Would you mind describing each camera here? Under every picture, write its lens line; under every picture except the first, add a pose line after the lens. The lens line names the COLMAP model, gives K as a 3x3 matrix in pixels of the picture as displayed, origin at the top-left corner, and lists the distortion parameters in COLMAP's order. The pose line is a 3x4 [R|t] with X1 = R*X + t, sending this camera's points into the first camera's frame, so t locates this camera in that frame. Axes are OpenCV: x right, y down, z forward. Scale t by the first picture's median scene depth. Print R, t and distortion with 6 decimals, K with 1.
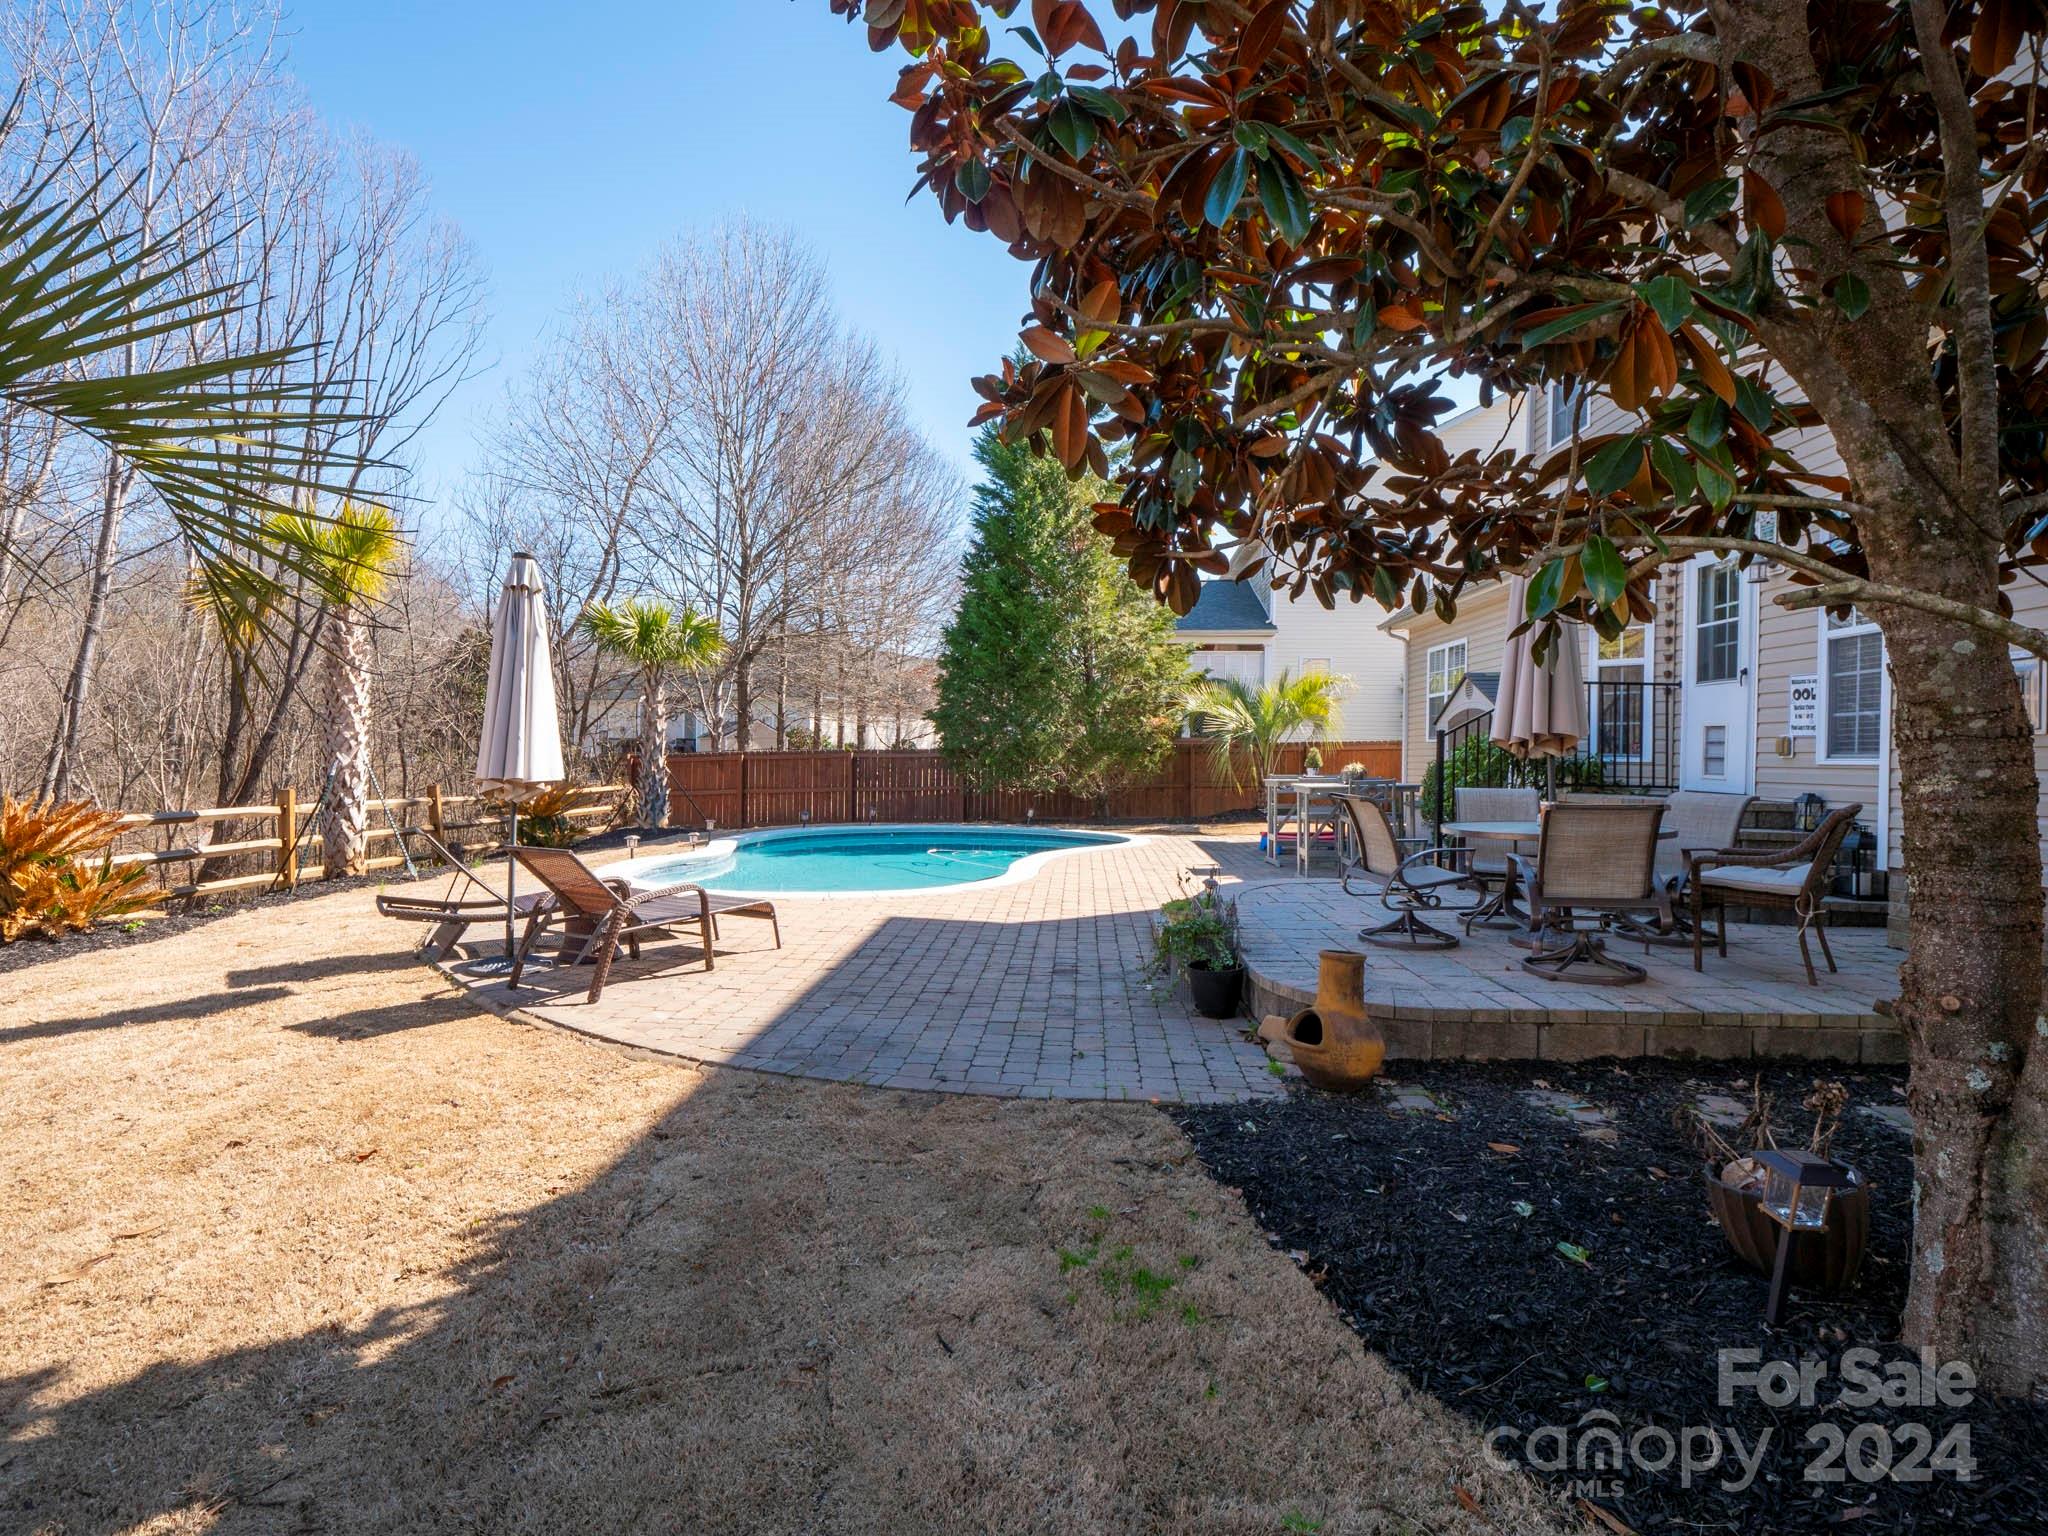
lens RADIAL K [[1010.3, 0, 1020.8], [0, 1010.3, 765.7], [0, 0, 1]] dist [-0.012755, -0.002364]
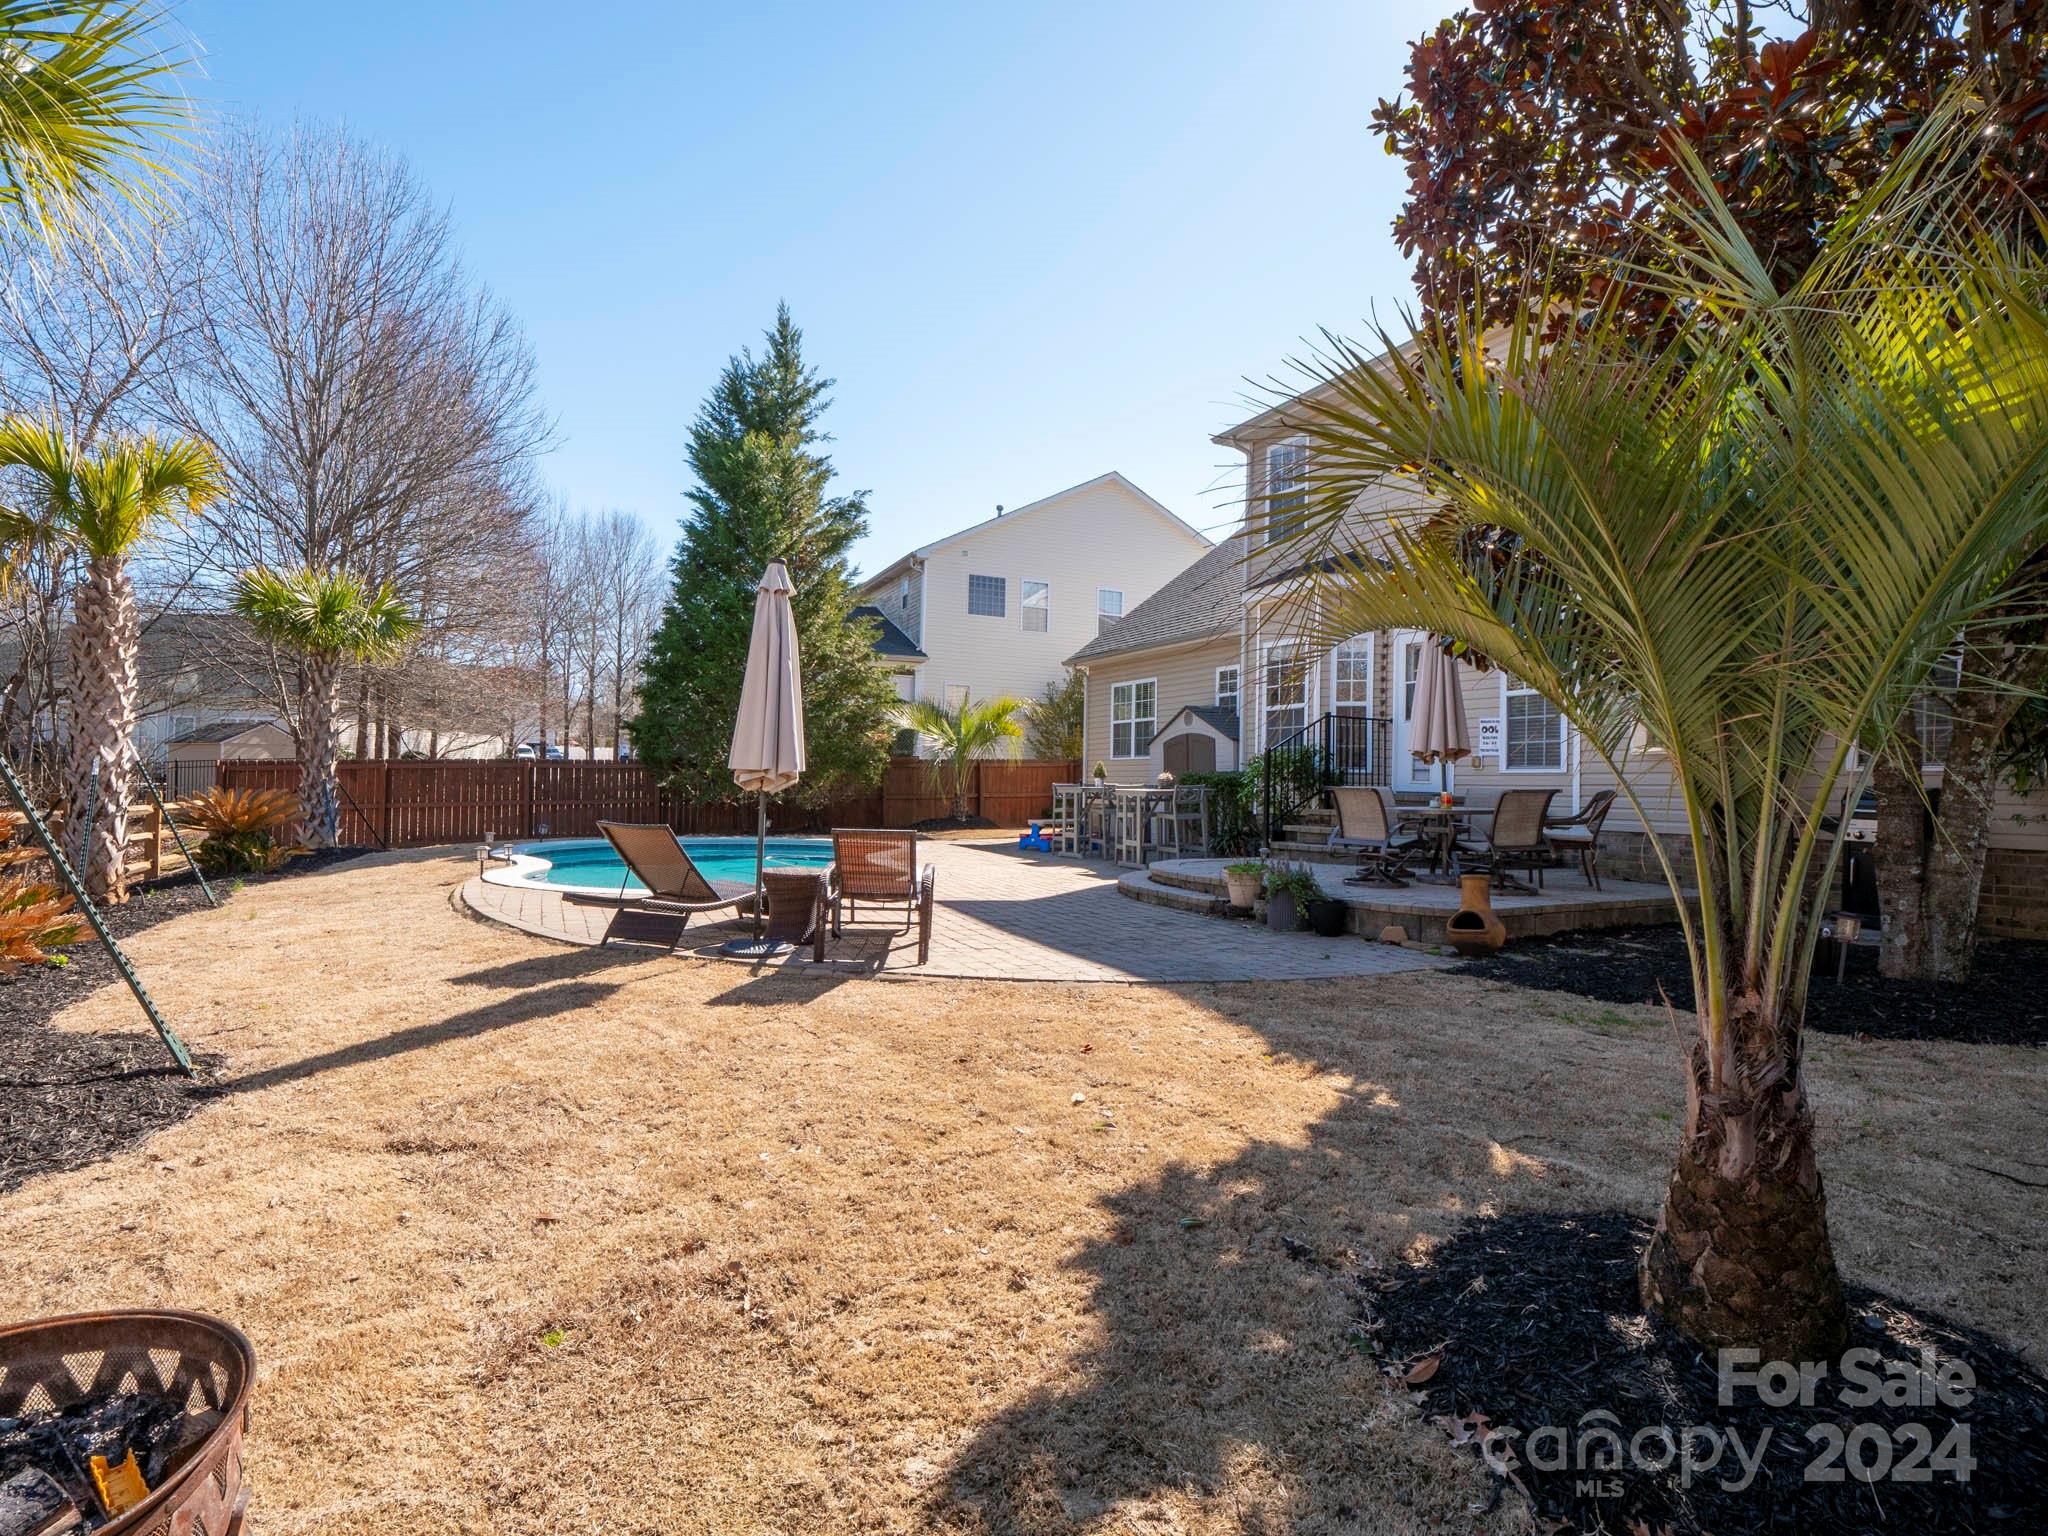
lens RADIAL K [[1010.3, 0, 1043.2], [0, 1010.3, 768.4], [0, 0, 1]] dist [-0.012755, -0.002364]
pose [[0.868914, 0.012836, 0.494797, -0.424458], [-0.003801, 0.999807, -0.019261, 0.016551], [-0.494949, 0.014855, 0.868795, -0.034891]]
